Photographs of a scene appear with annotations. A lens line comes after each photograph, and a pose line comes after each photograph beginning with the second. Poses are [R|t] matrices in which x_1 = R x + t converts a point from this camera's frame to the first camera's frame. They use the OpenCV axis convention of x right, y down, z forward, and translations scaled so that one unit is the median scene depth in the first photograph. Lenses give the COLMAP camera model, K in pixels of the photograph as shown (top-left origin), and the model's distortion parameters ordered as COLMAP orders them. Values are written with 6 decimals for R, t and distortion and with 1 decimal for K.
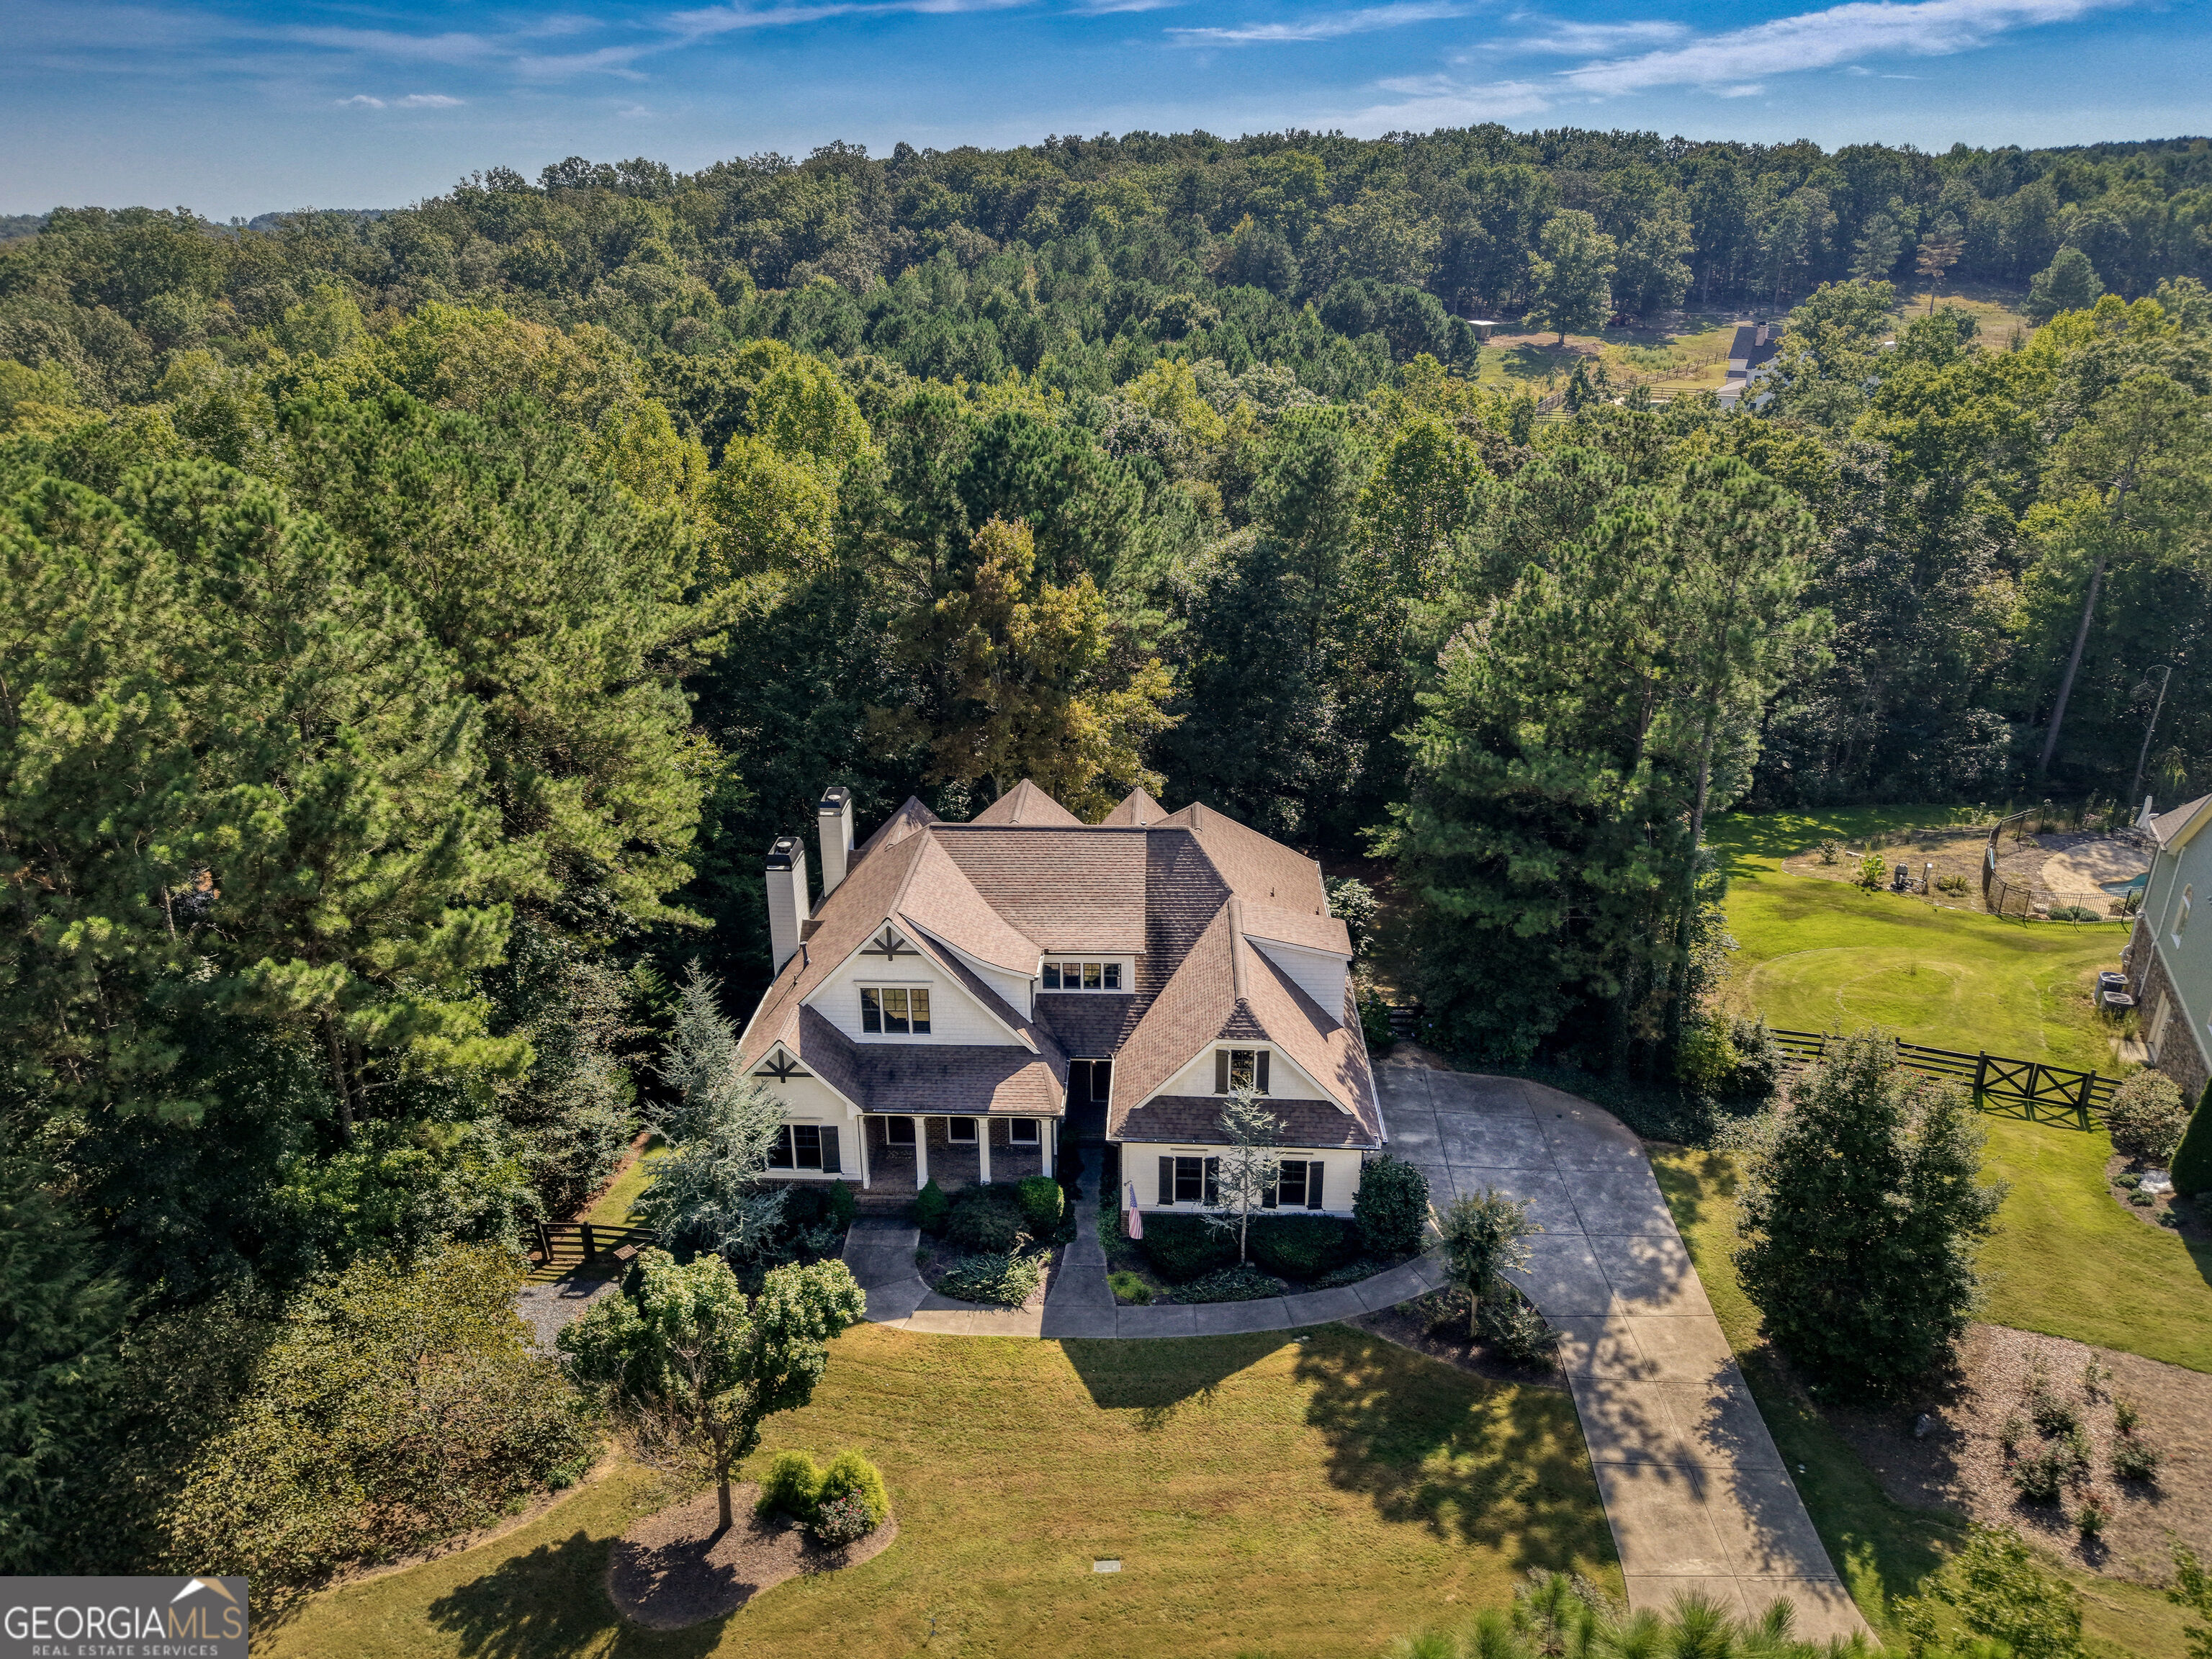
lens RADIAL K [[1508.3, 0, 1123.4], [0, 1508.3, 822.1], [0, 0, 1]] dist [0.016517, -0.030470]
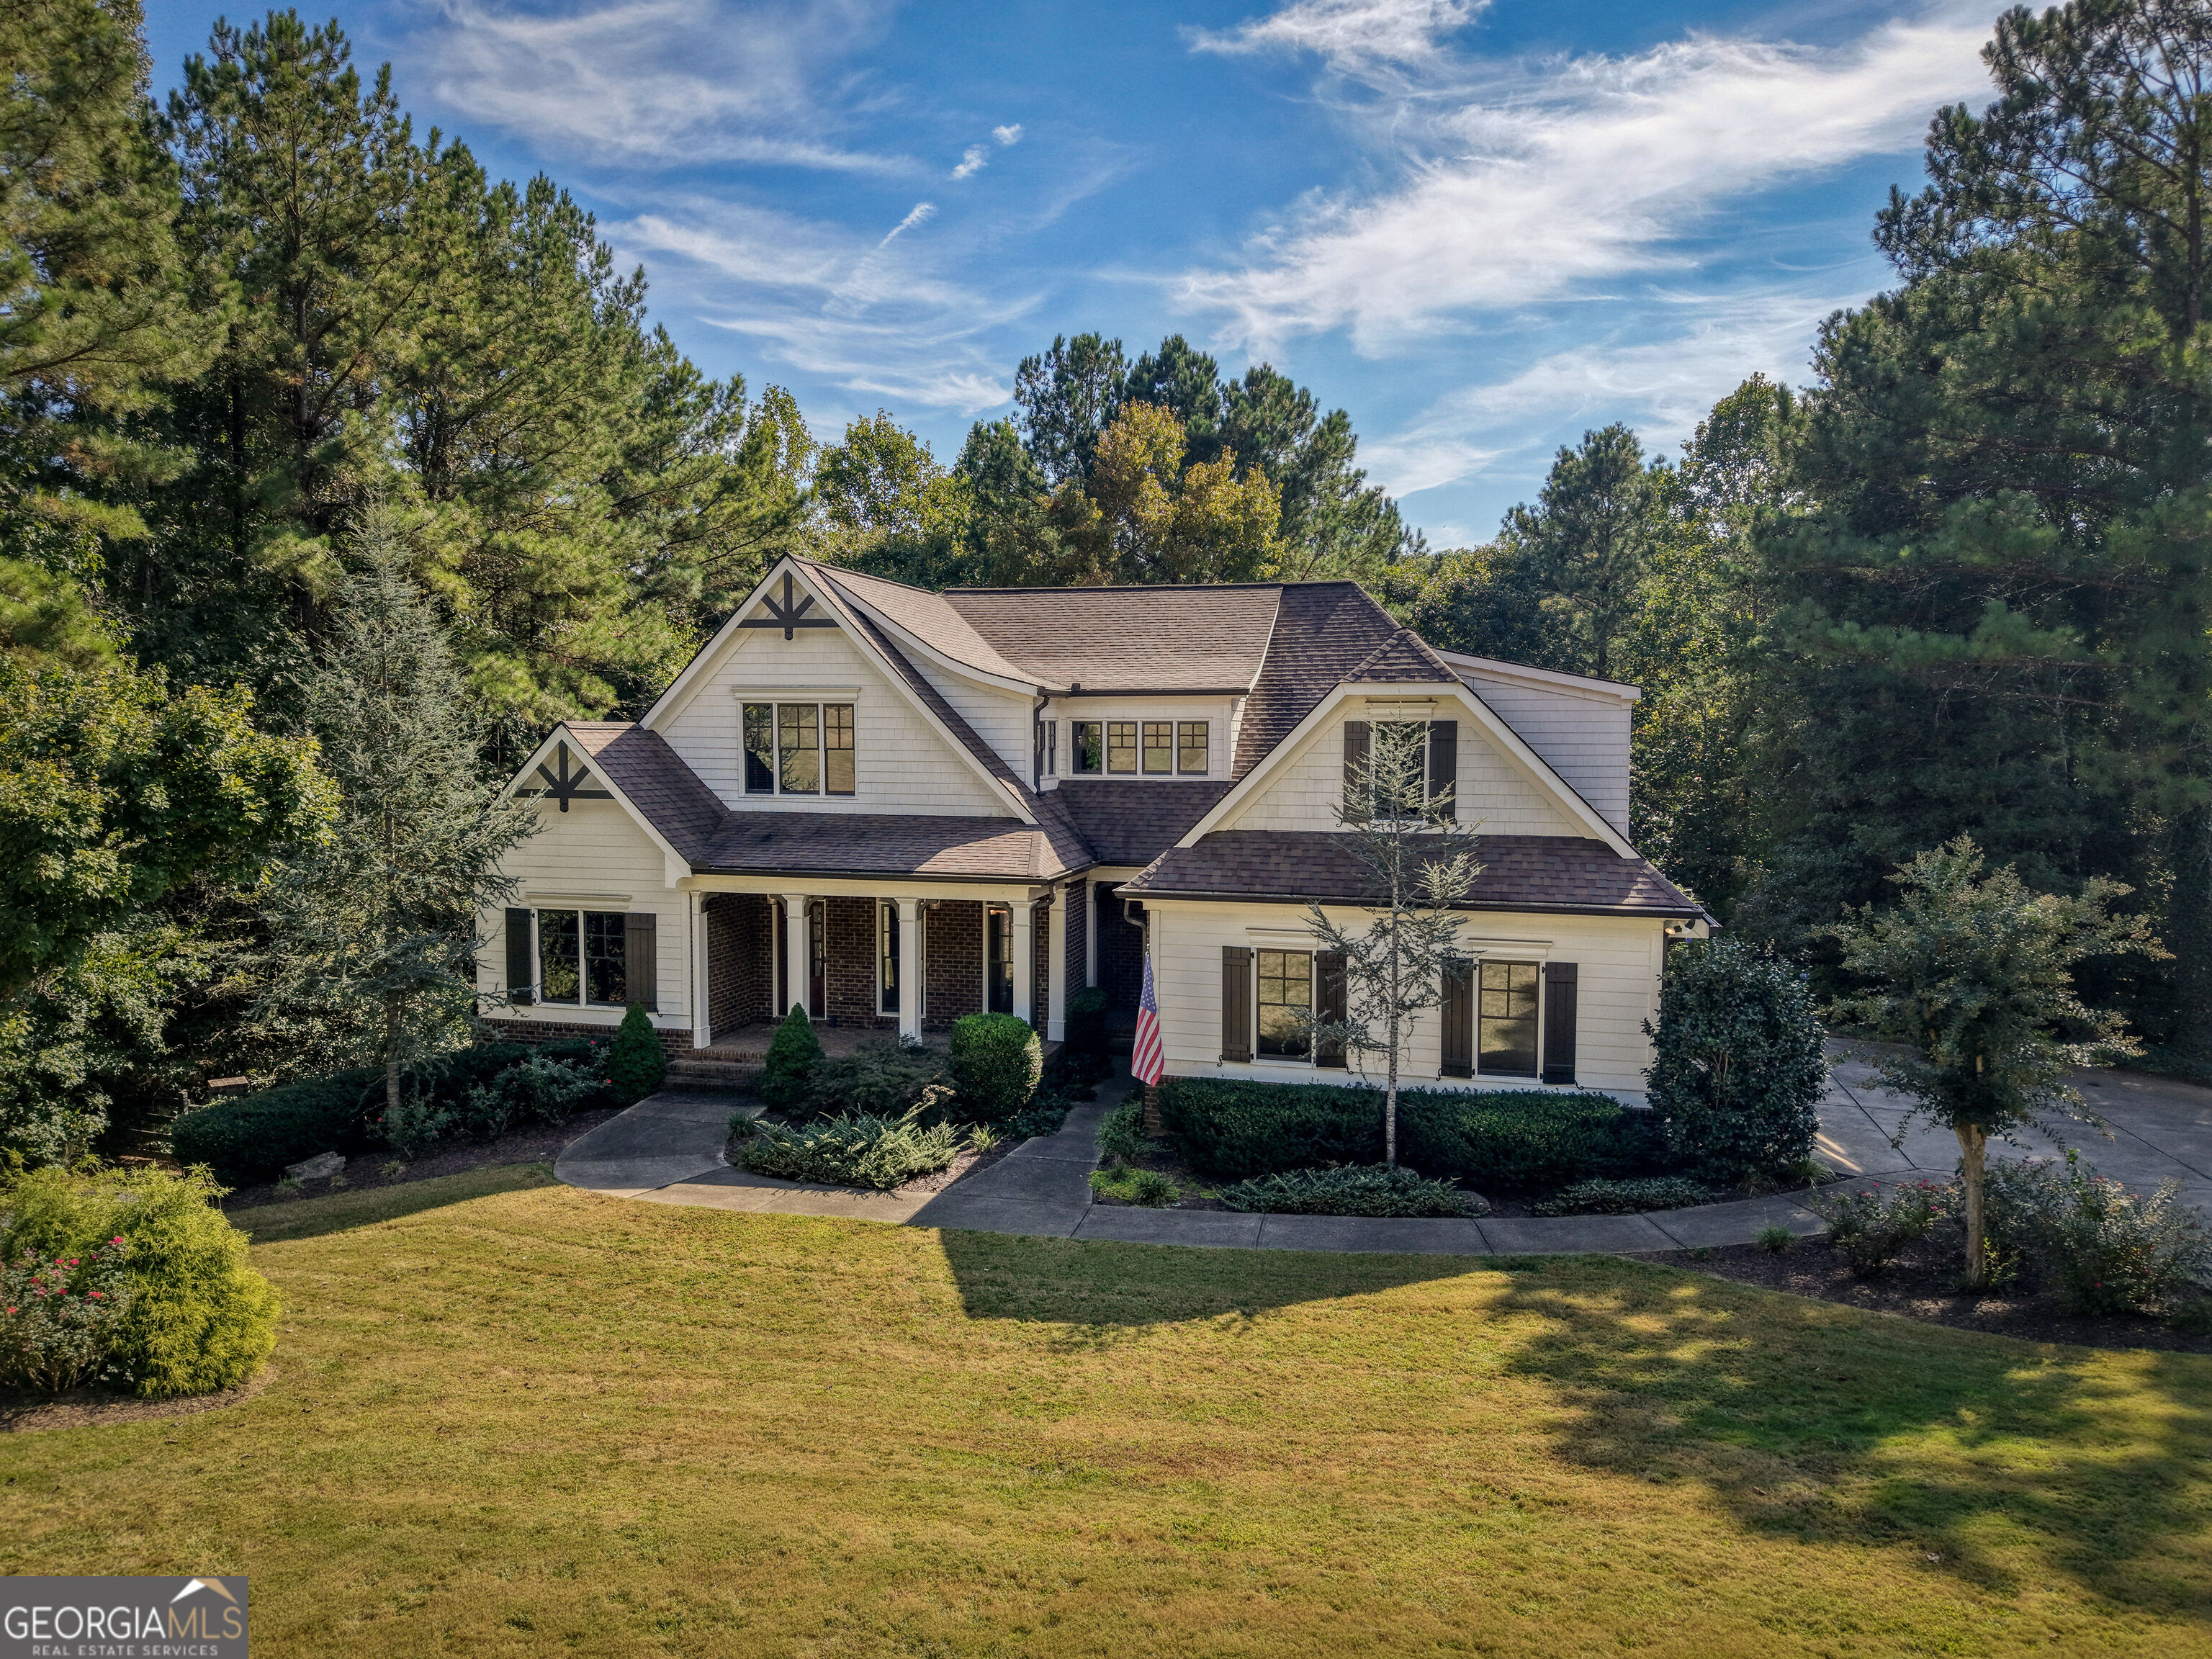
lens RADIAL K [[1508.3, 0, 1108.7], [0, 1508.3, 850.8], [0, 0, 1]] dist [0.016517, -0.030470]
pose [[0.978324, 0.017312, -0.206355, 0.082641], [-0.075776, 0.957315, -0.278938, 0.313447], [0.192718, 0.288528, 0.937876, 0.500243]]
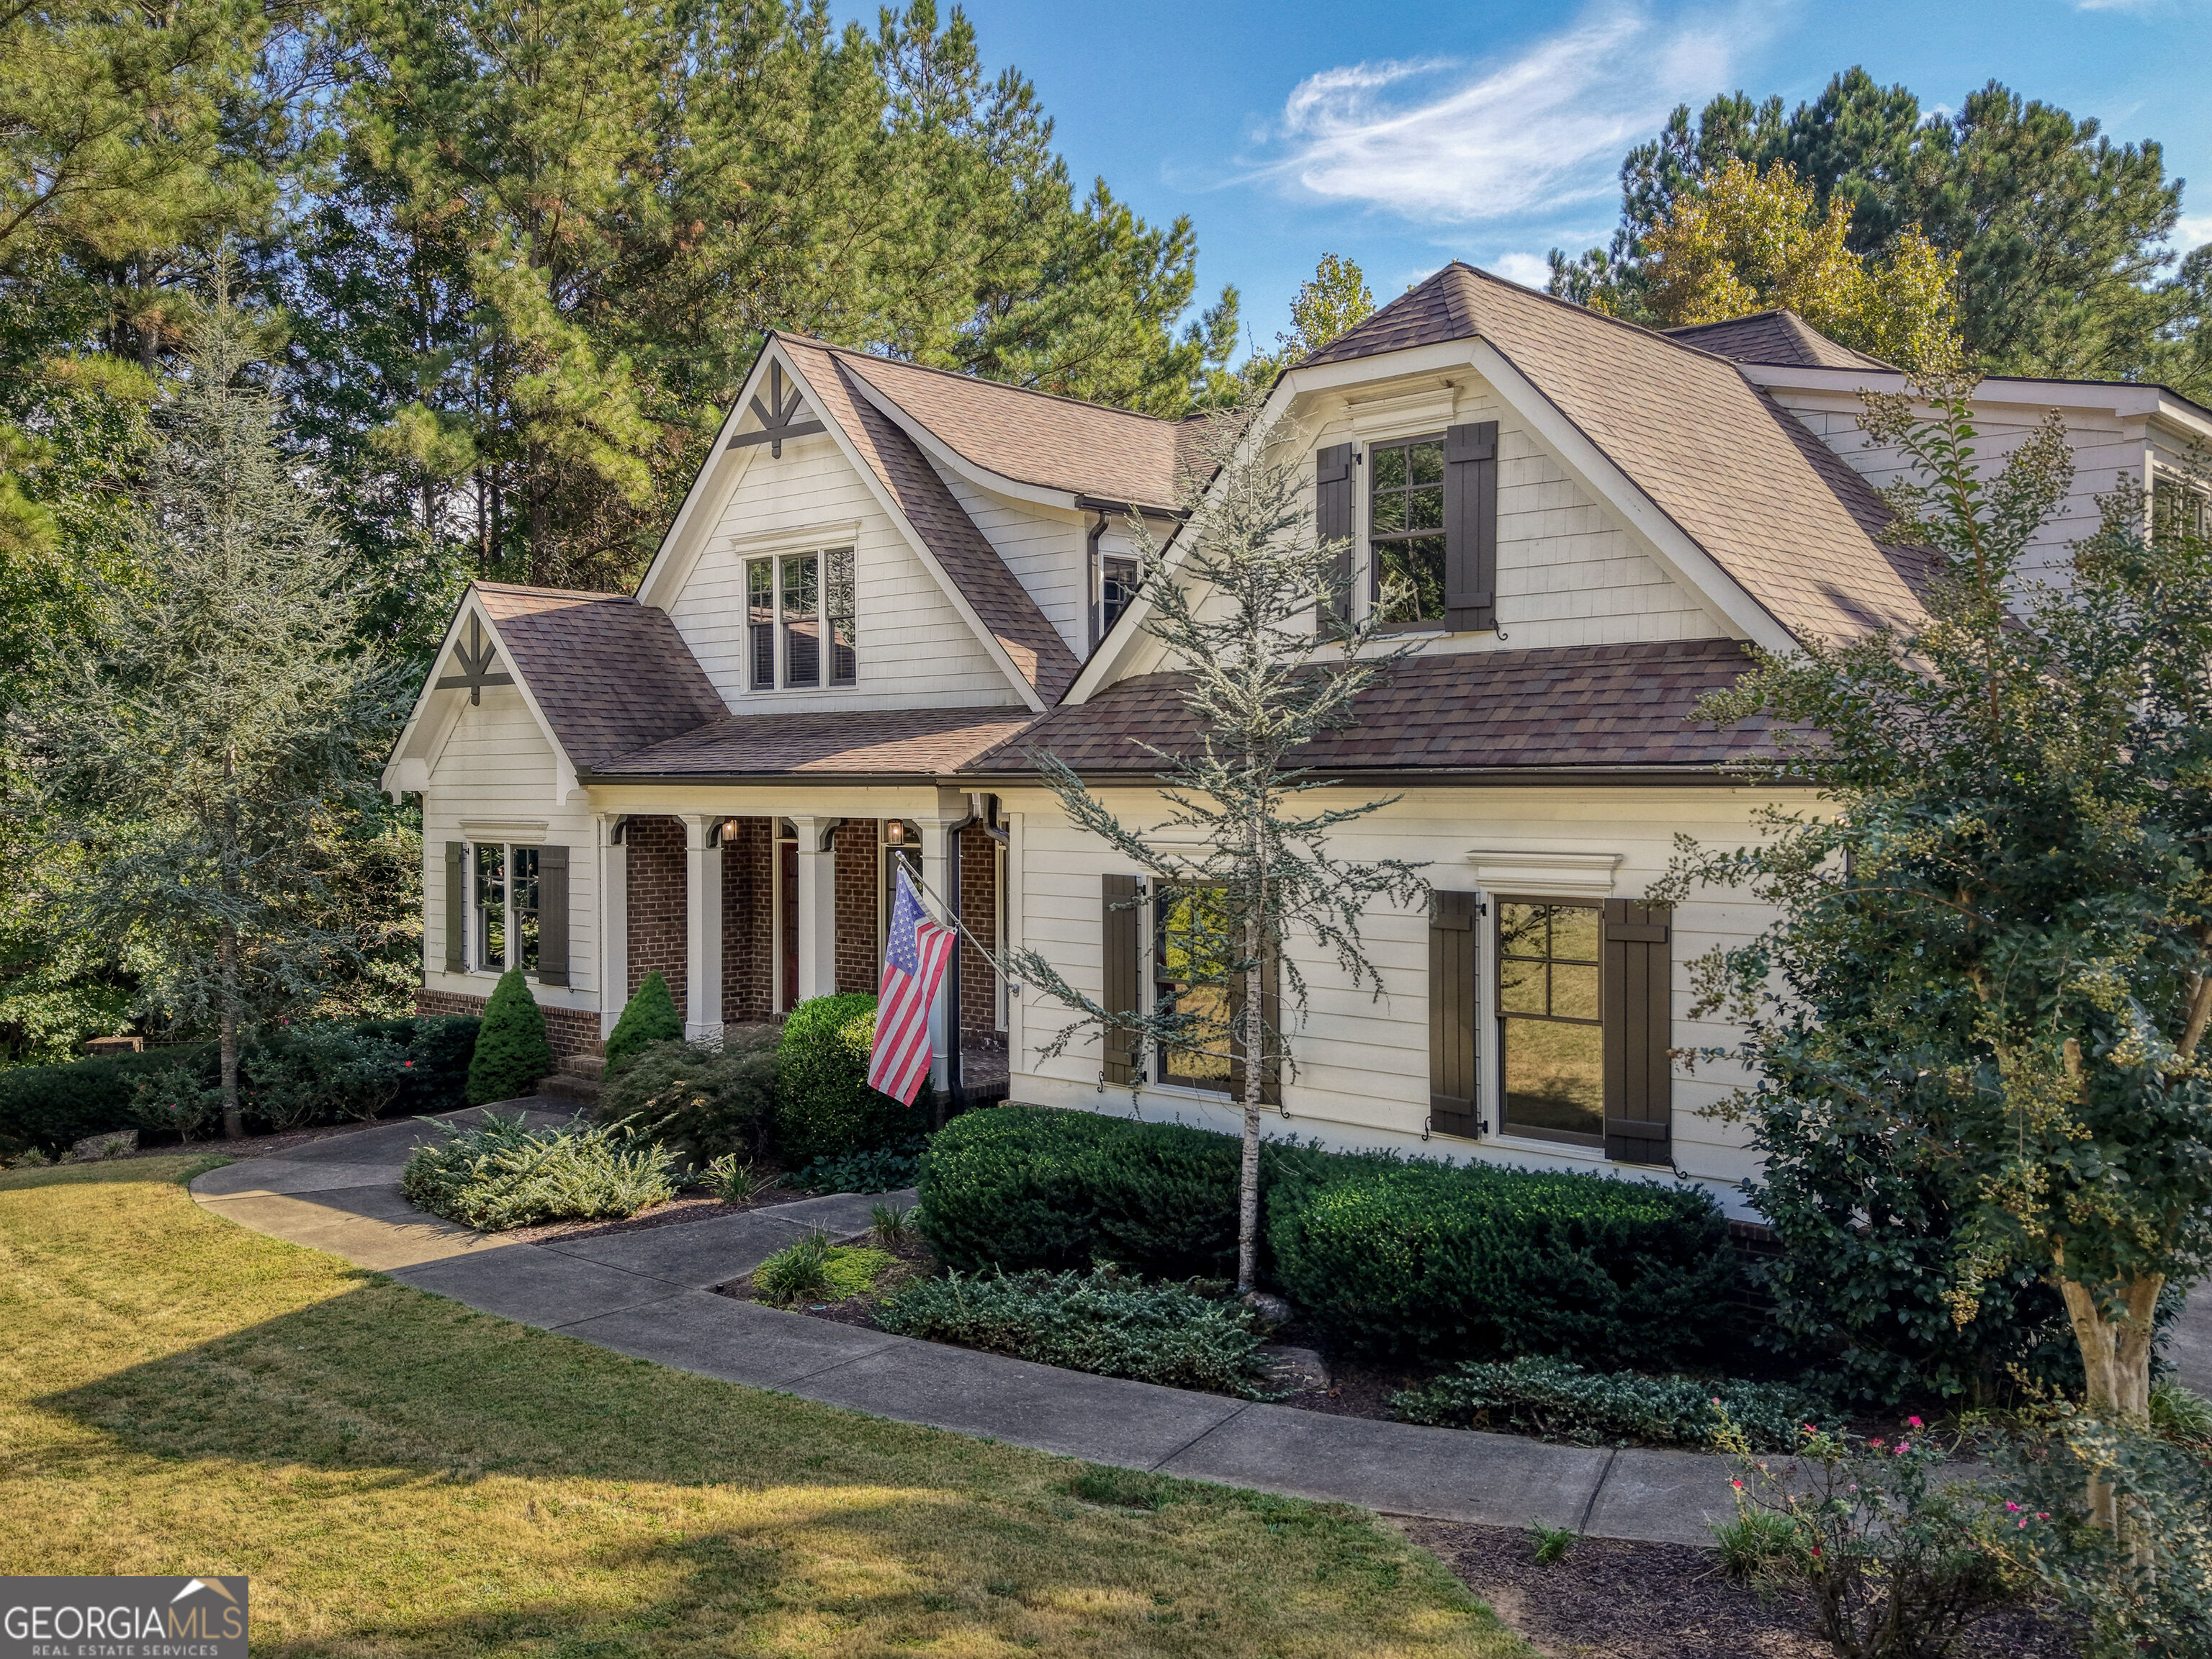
lens RADIAL K [[1907.2, 0, 1123.3], [0, 1907.2, 881.8], [0, 0, 1]] dist [0.006718, 0.000210]
pose [[0.761294, 0.025213, -0.647916, 0.234563], [-0.229075, 0.945265, -0.232376, 0.285675], [0.606594, 0.325328, 0.725400, 0.717119]]
